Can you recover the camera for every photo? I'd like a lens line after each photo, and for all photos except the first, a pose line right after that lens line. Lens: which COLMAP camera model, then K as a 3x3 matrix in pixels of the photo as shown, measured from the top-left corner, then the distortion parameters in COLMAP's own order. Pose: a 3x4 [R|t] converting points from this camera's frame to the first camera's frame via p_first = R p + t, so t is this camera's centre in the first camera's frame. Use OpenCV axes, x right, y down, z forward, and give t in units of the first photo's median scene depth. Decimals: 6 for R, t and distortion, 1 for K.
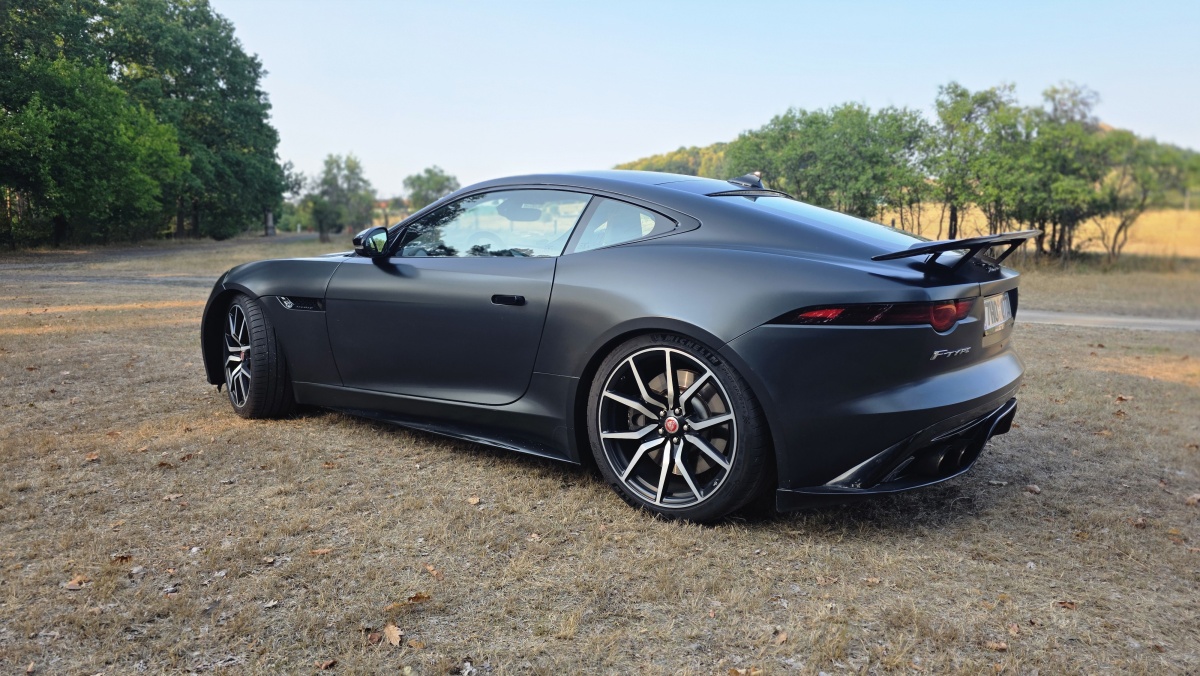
lens RADIAL K [[816.8, 0, 600.5], [0, 816.8, 357.7], [0, 0, 1]] dist [0.057456, -0.056104]
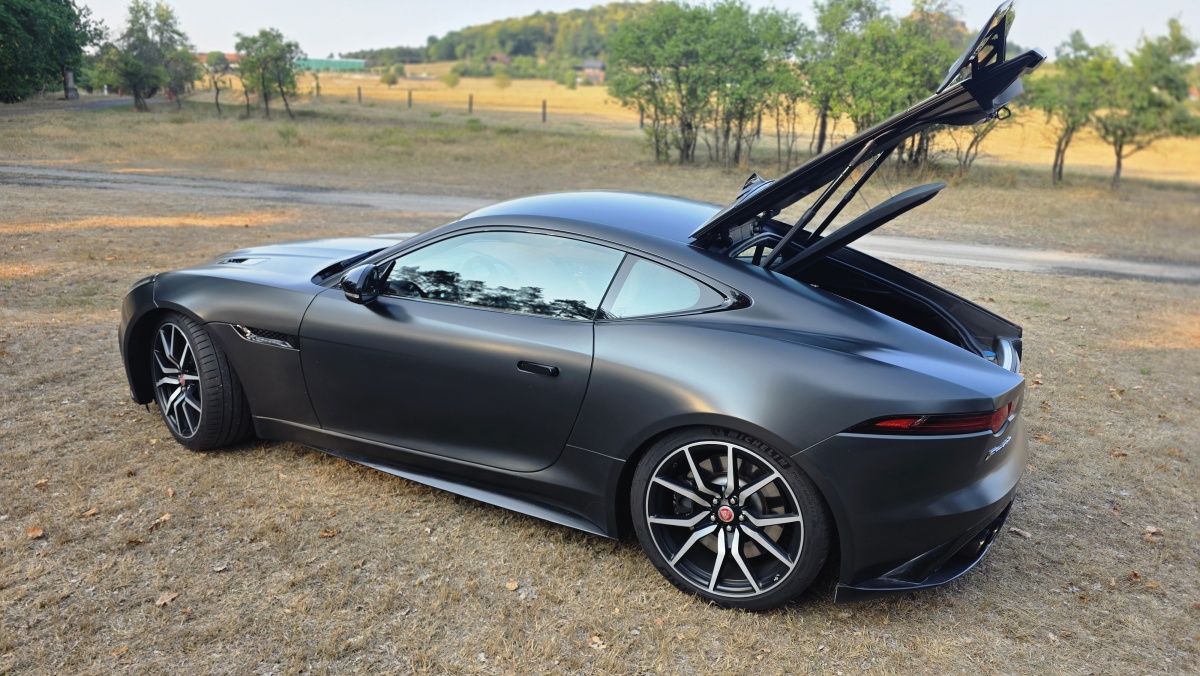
lens RADIAL K [[816.8, 0, 611.2], [0, 816.8, 361.8], [0, 0, 1]] dist [0.057456, -0.056104]
pose [[0.981903, -0.020032, 0.188321, -0.032311], [-0.009415, 0.987997, 0.154184, -0.034899], [-0.189149, -0.153167, 0.969929, 0.012768]]
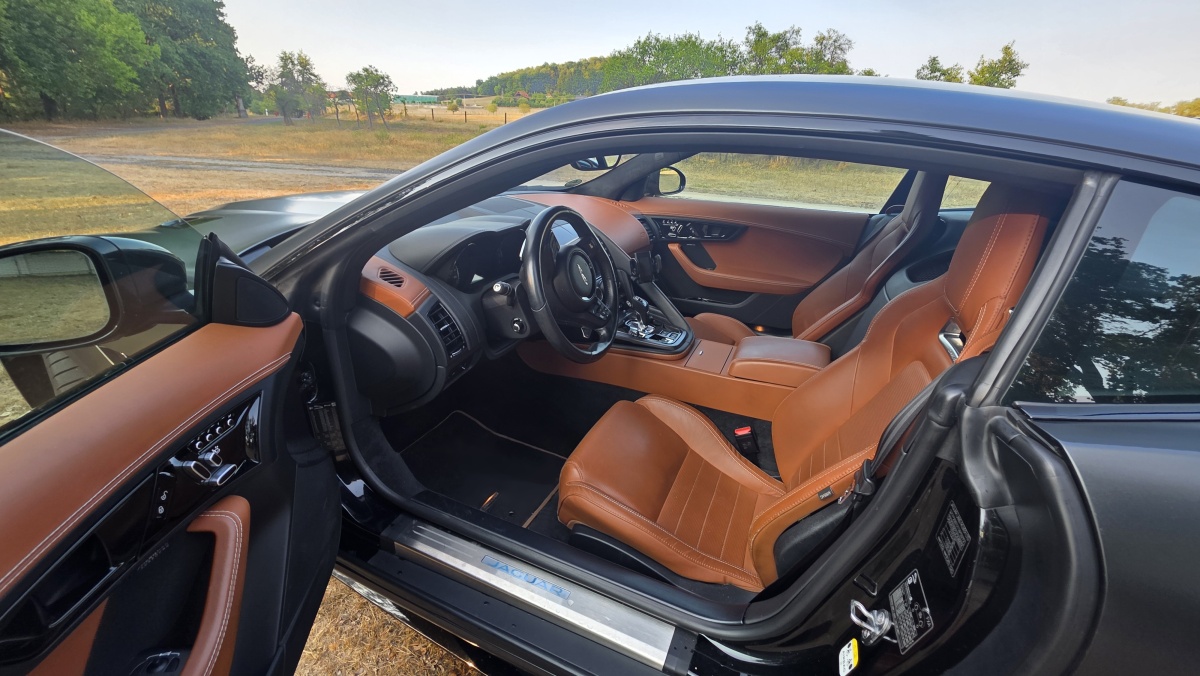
lens RADIAL K [[482.3, 0, 602.6], [0, 482.3, 342.6], [0, 0, 1]] dist [0.001362, -0.001446]
pose [[0.977655, -0.051357, 0.203847, -0.034254], [-0.005561, 0.963041, 0.269297, -0.029345], [-0.210143, -0.264413, 0.941236, 0.135144]]
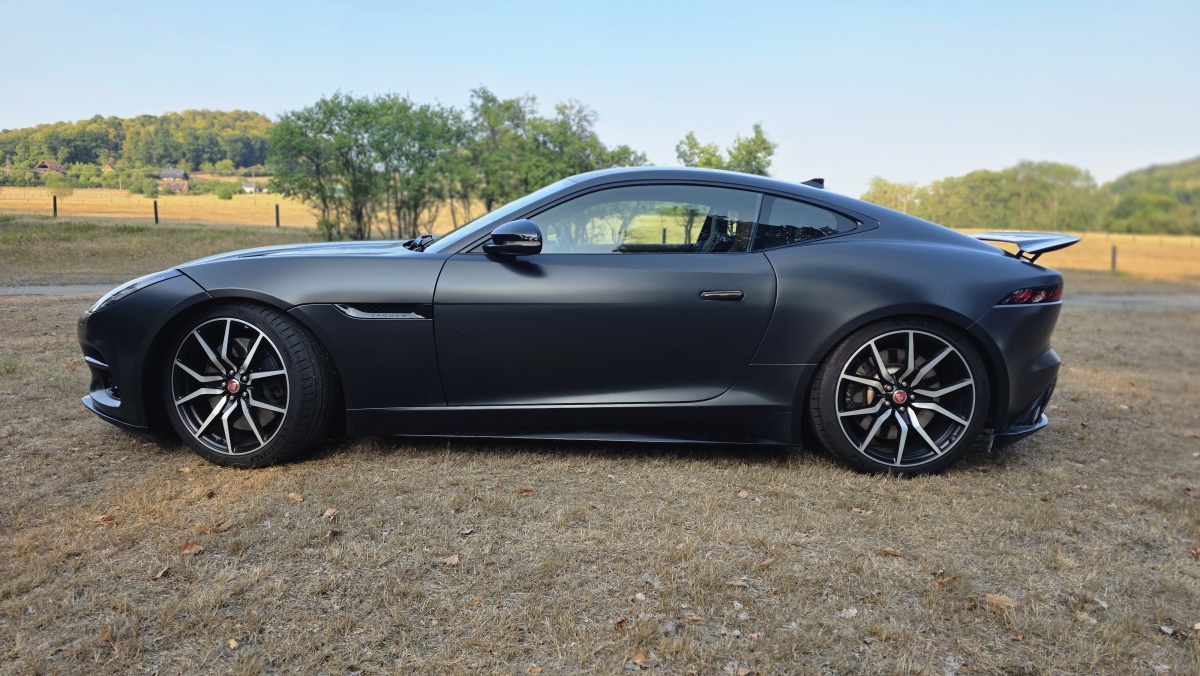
lens RADIAL K [[816.8, 0, 600.4], [0, 816.8, 359.0], [0, 0, 1]] dist [0.057456, -0.056104]
pose [[0.797898, -0.081999, 0.597189, -0.132102], [0.073640, 0.996544, 0.038444, -0.006605], [-0.598278, 0.013302, 0.801179, 0.043539]]
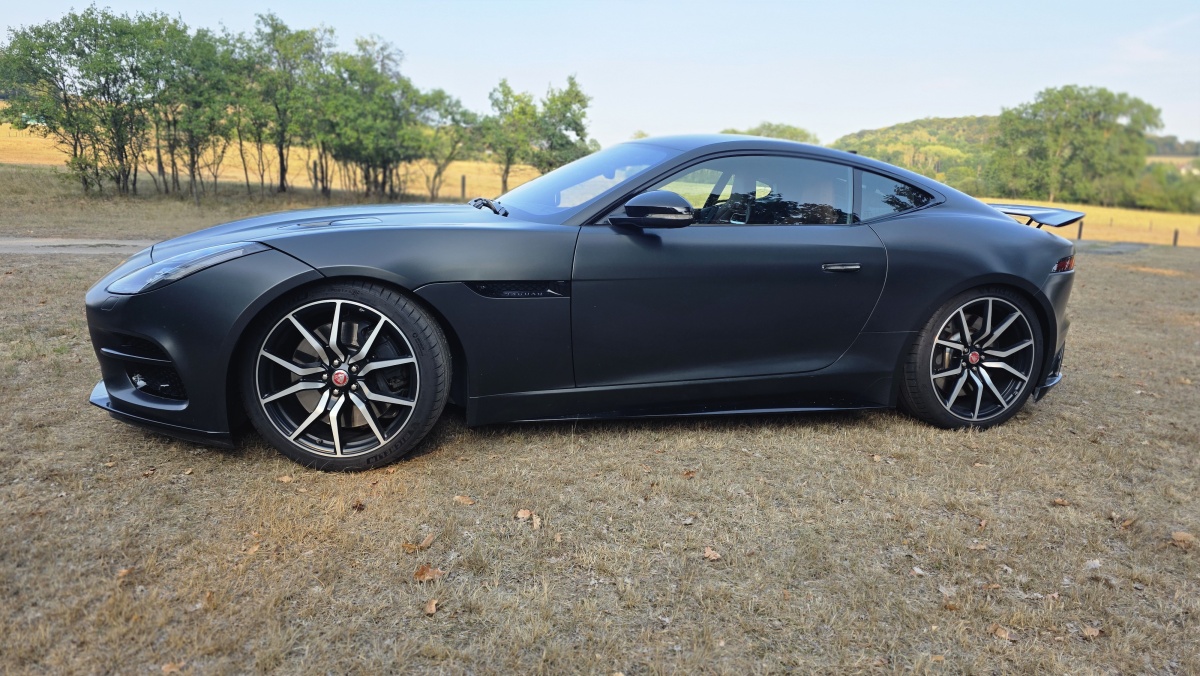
lens RADIAL K [[816.8, 0, 622.3], [0, 816.8, 338.3], [0, 0, 1]] dist [0.057456, -0.056104]
pose [[0.578642, -0.129309, 0.805266, -0.176761], [0.082310, 0.991569, 0.100080, -0.017031], [-0.811418, 0.008370, 0.584406, 0.095916]]
